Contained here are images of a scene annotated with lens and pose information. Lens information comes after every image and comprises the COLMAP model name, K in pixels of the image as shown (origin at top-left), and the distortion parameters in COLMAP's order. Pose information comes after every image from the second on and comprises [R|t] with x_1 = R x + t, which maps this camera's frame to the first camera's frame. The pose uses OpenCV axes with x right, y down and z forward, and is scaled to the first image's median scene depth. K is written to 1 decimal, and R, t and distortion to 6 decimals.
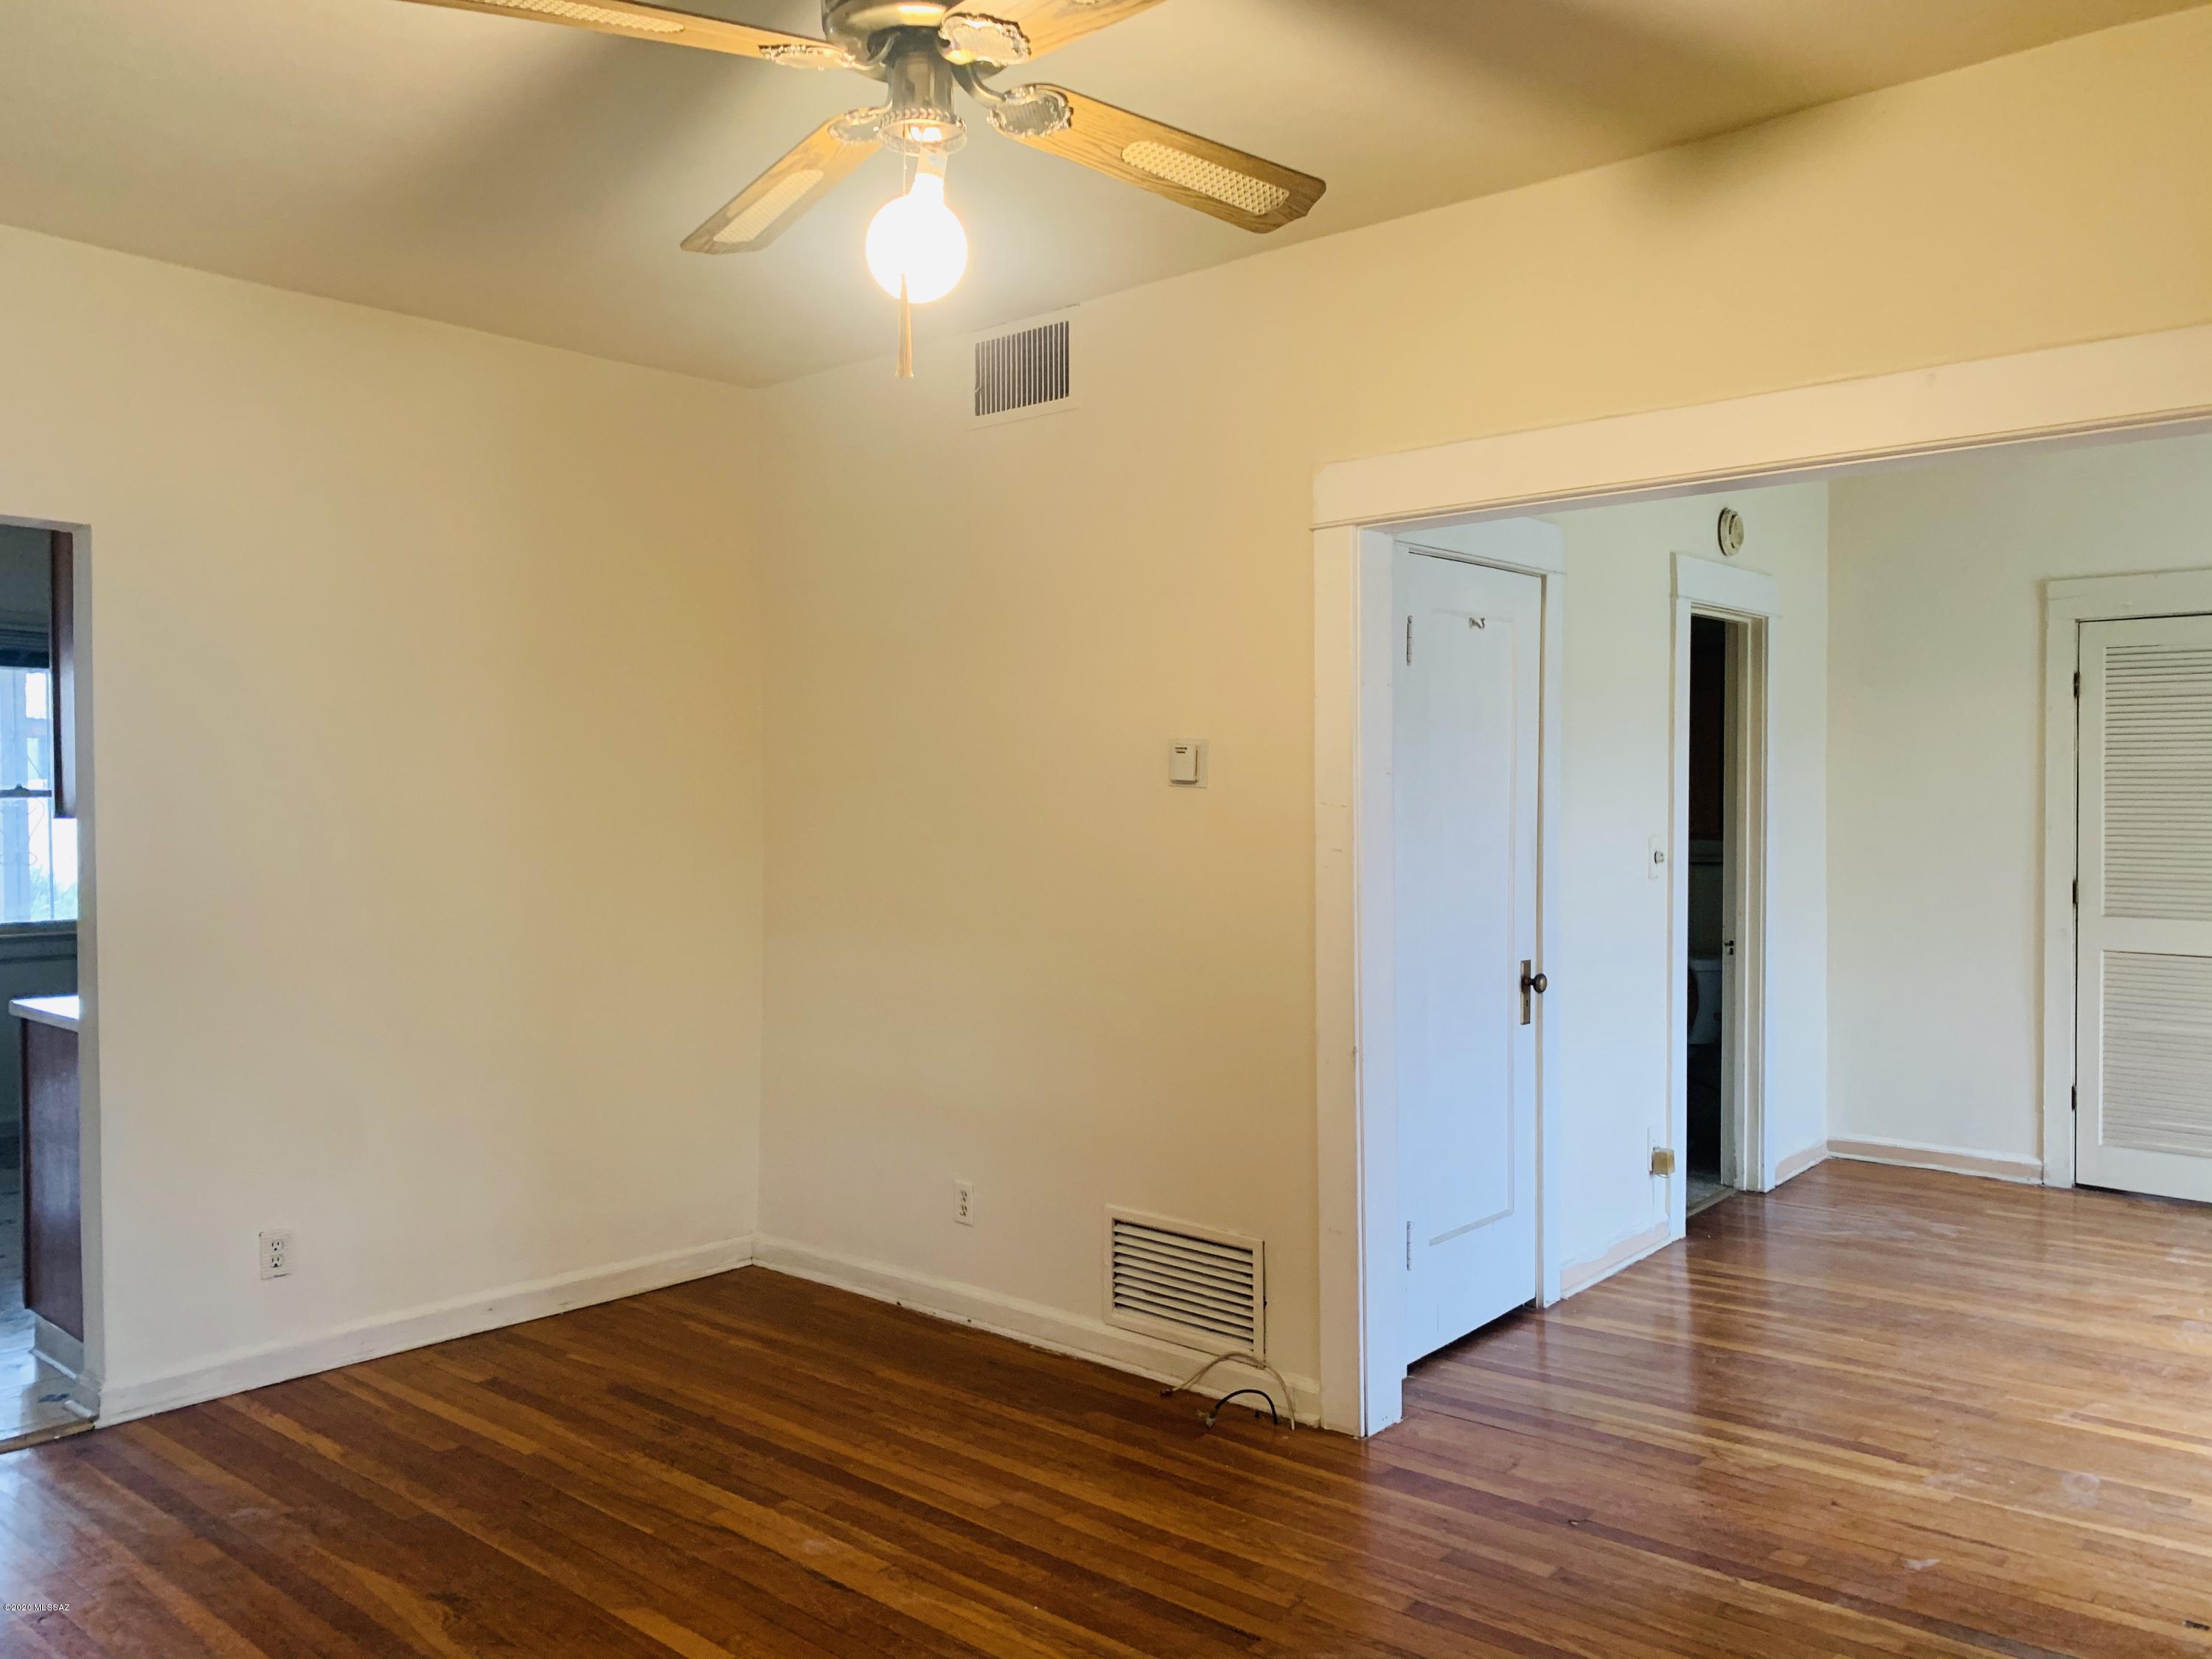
lens RADIAL K [[1690.4, 0, 1126.3], [0, 1690.4, 824.3], [0, 0, 1]] dist [0.040471, -0.038229]
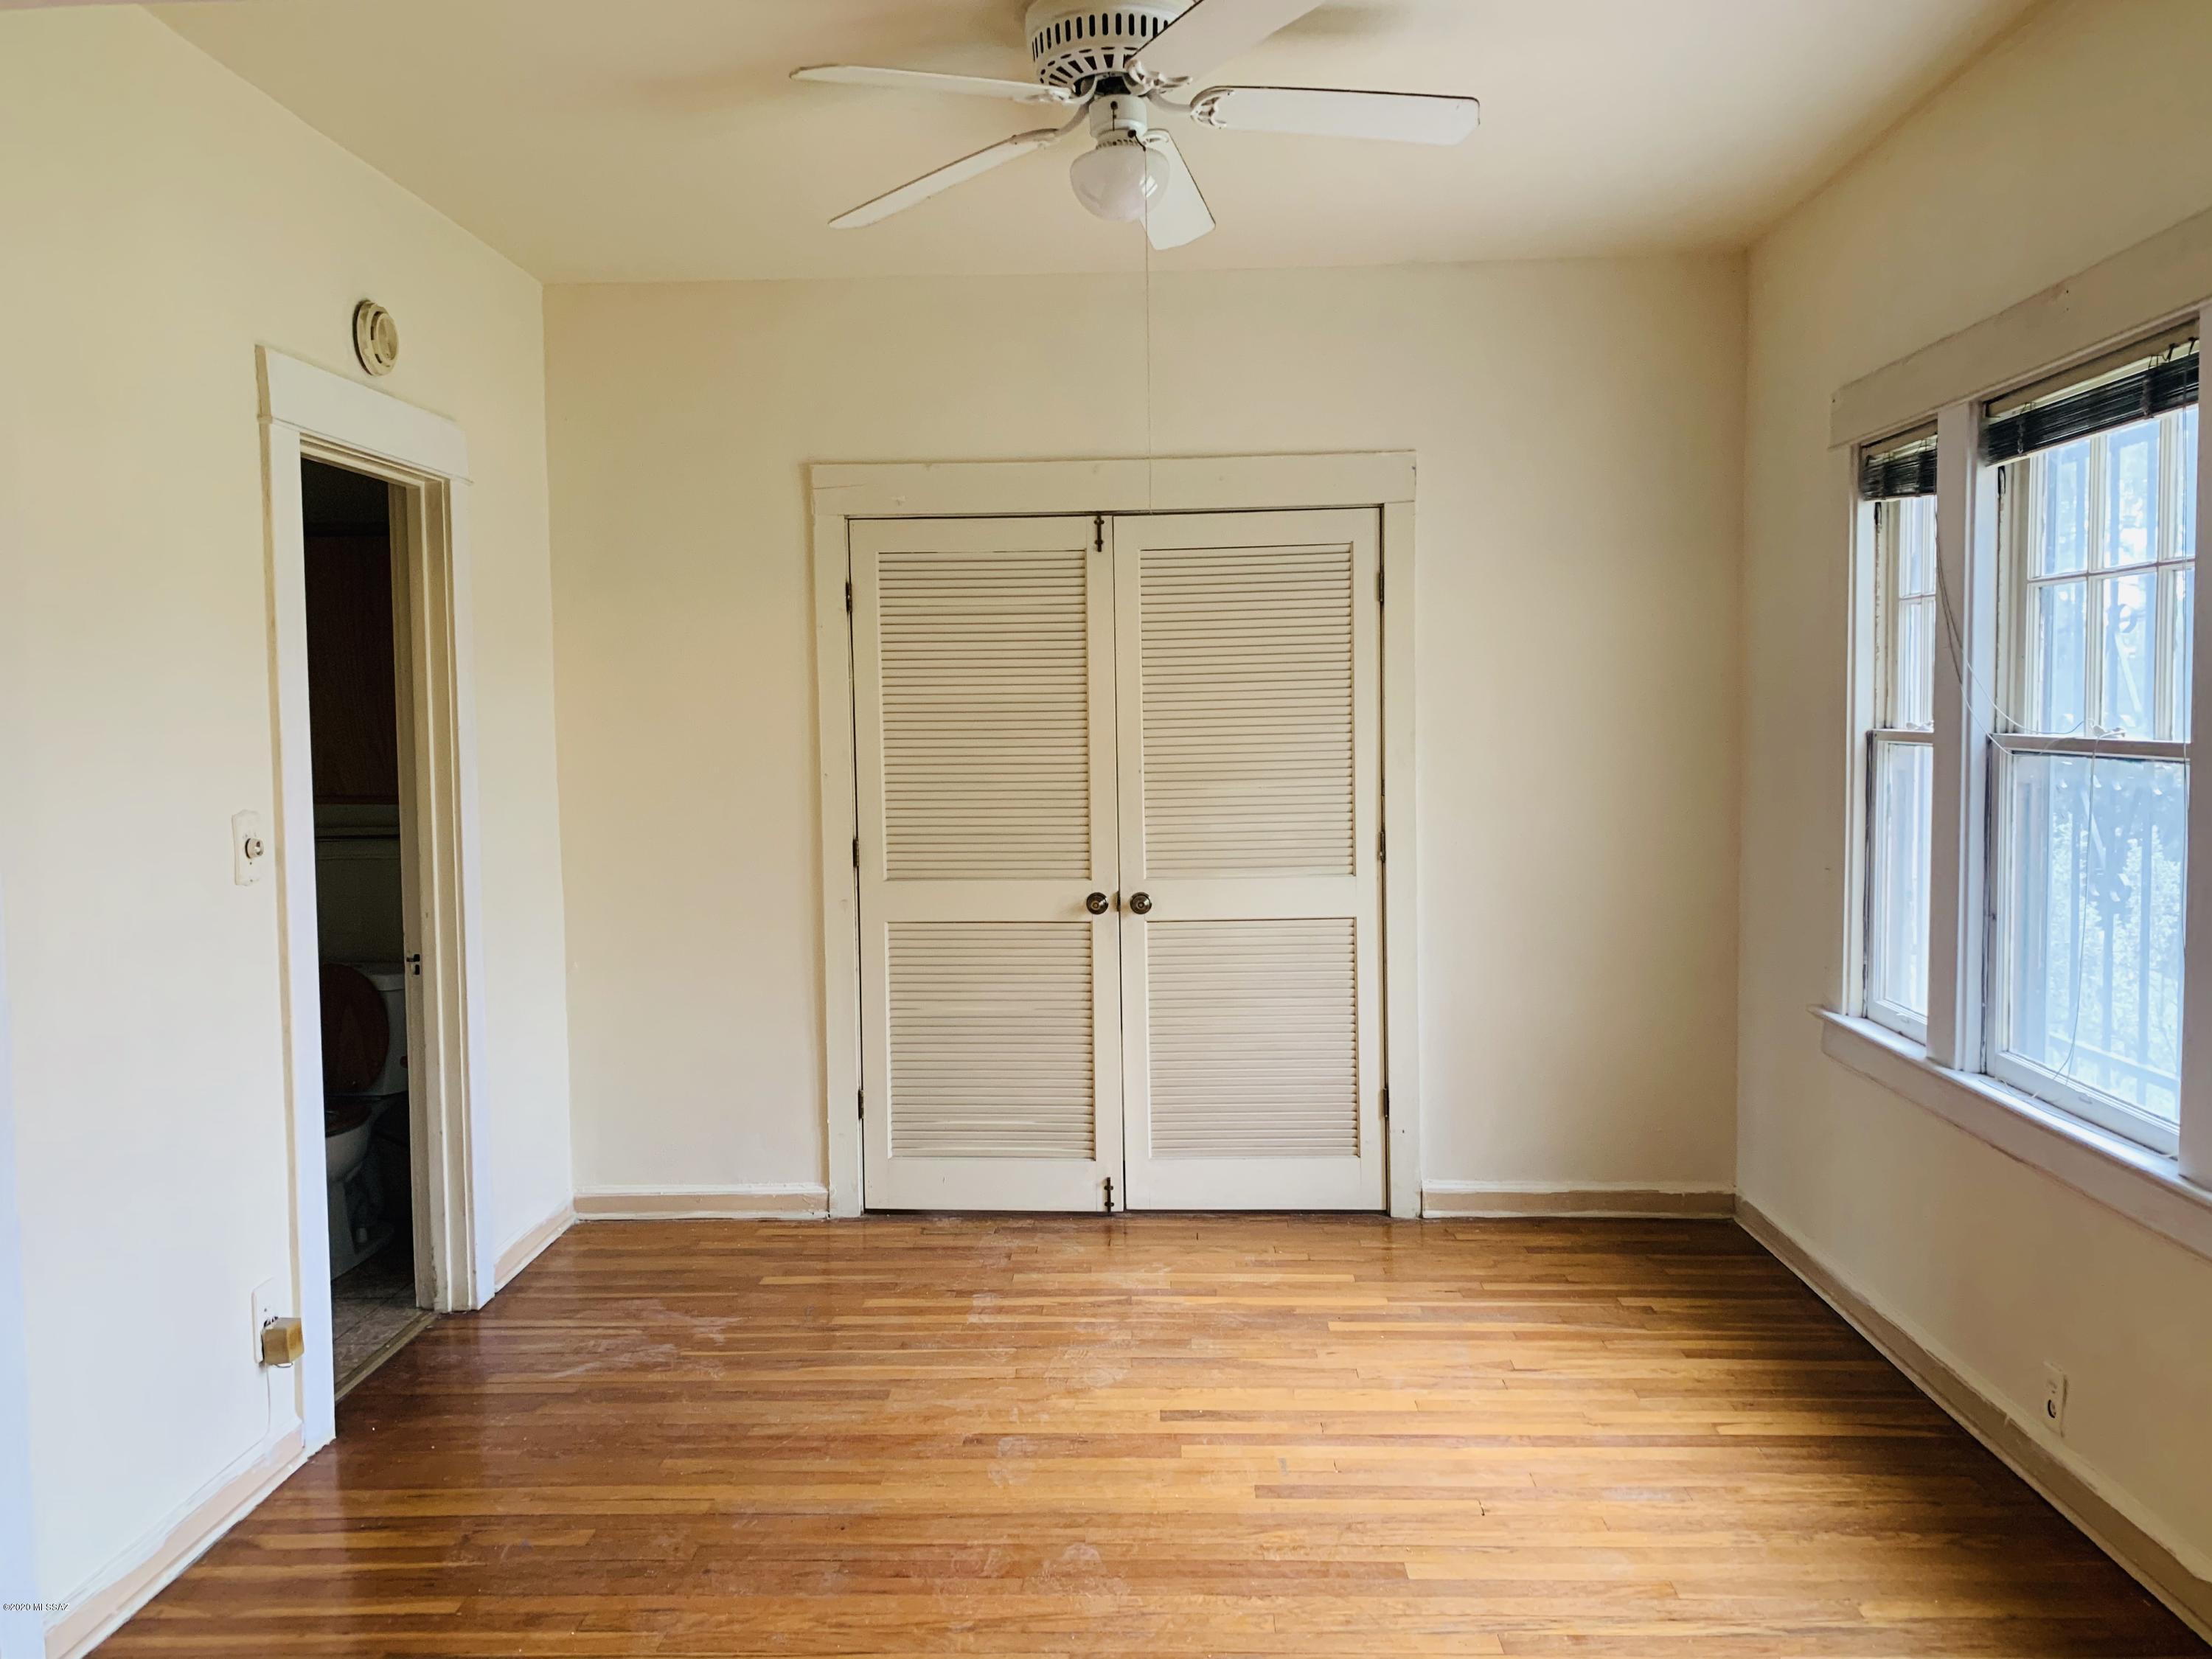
lens RADIAL K [[1690.4, 0, 1111.8], [0, 1690.4, 831.1], [0, 0, 1]] dist [0.040471, -0.038229]
pose [[0.789029, -0.048896, 0.612407, 0.161672], [0.021627, 0.998421, 0.051852, -0.010457], [-0.613975, -0.027669, 0.788840, 0.292580]]
